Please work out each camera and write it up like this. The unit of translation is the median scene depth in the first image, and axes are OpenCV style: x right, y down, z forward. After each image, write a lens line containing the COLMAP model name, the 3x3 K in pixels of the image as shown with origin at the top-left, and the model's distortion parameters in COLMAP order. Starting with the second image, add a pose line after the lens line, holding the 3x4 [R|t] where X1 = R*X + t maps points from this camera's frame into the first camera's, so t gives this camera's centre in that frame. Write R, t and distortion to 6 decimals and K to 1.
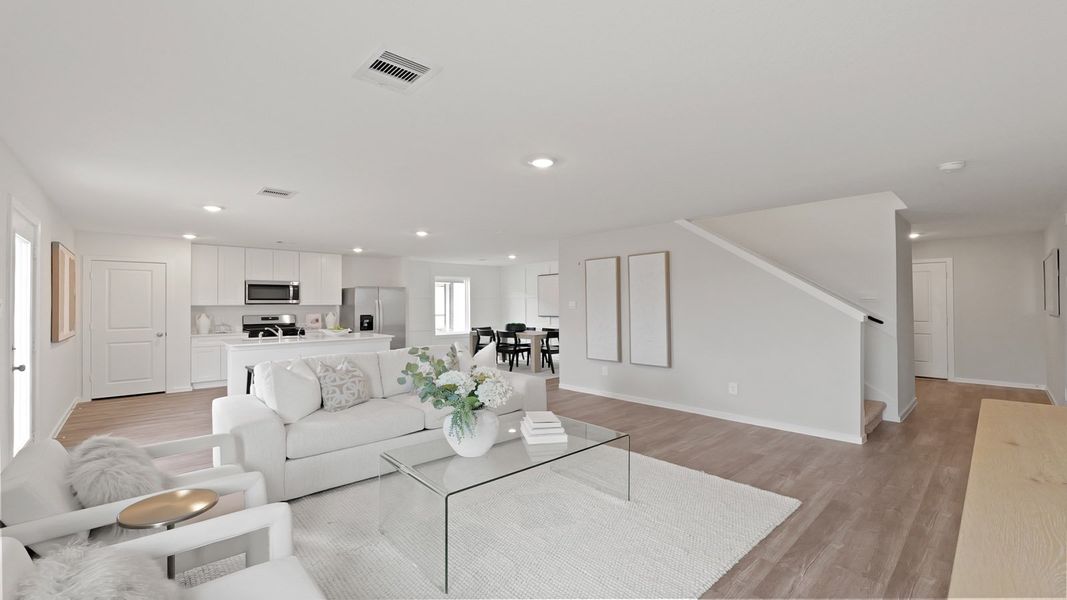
lens RADIAL K [[440.5, 0, 530.6], [0, 440.5, 297.3], [0, 0, 1]] dist [-0.010002, 0.000439]
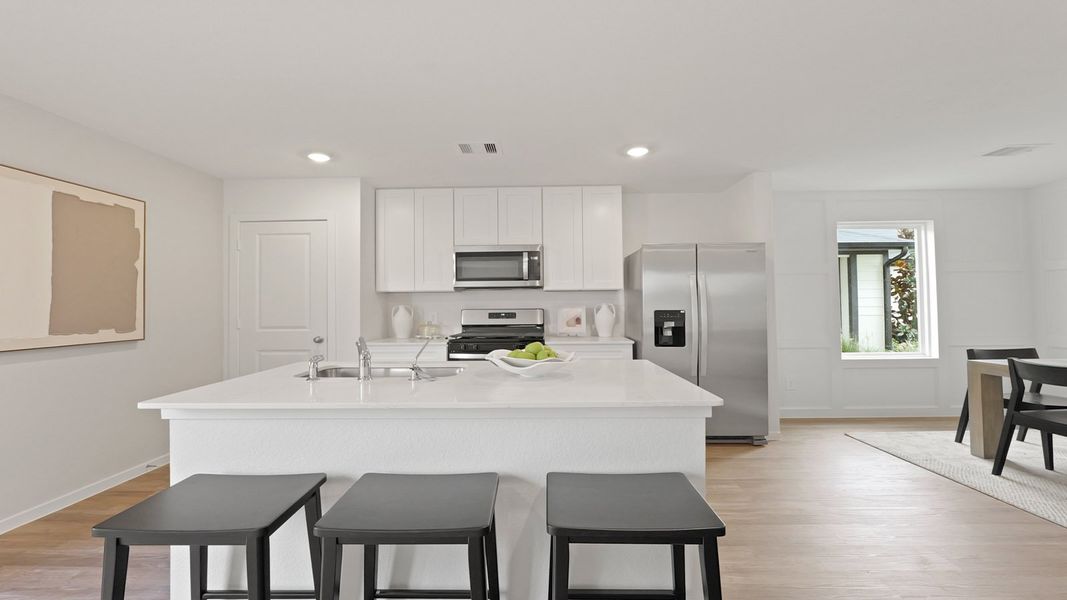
lens RADIAL K [[440.5, 0, 539.1], [0, 440.5, 295.9], [0, 0, 1]] dist [-0.010002, 0.000439]
pose [[0.732279, -0.014768, -0.680844, -0.183259], [0.016521, 0.999856, -0.003918, 0.027264], [0.680804, -0.008379, 0.732418, 0.635922]]
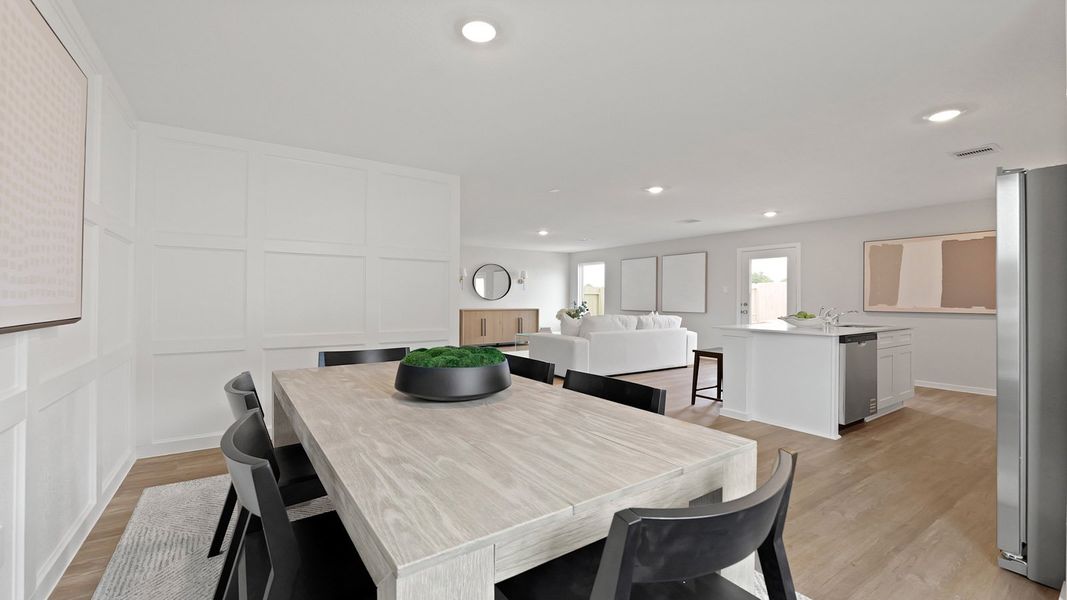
lens RADIAL K [[440.5, 0, 536.1], [0, 440.5, 299.0], [0, 0, 1]] dist [-0.010002, 0.000439]
pose [[-0.991059, -0.000531, 0.133424, -0.108209], [-0.002592, 0.999880, -0.015274, 0.048221], [-0.133400, -0.015483, -0.990941, 1.426628]]
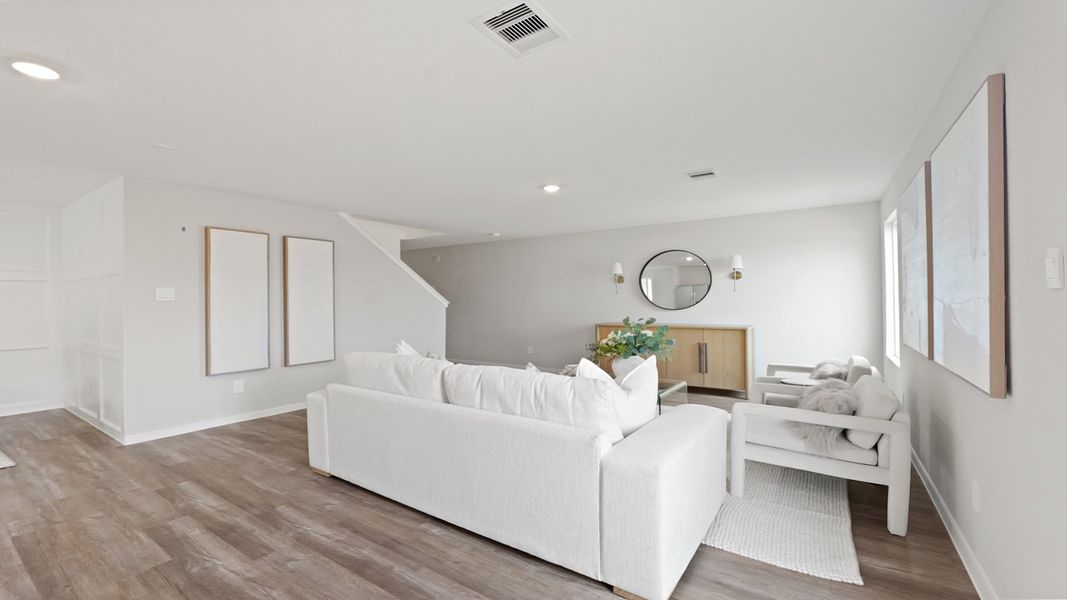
lens RADIAL K [[440.5, 0, 537.8], [0, 440.5, 302.7], [0, 0, 1]] dist [-0.010002, 0.000439]
pose [[-0.246312, 0.006246, 0.969171, -0.512486], [-0.004733, 0.999960, -0.007647, 0.025636], [-0.969179, -0.006470, -0.246272, 0.556656]]
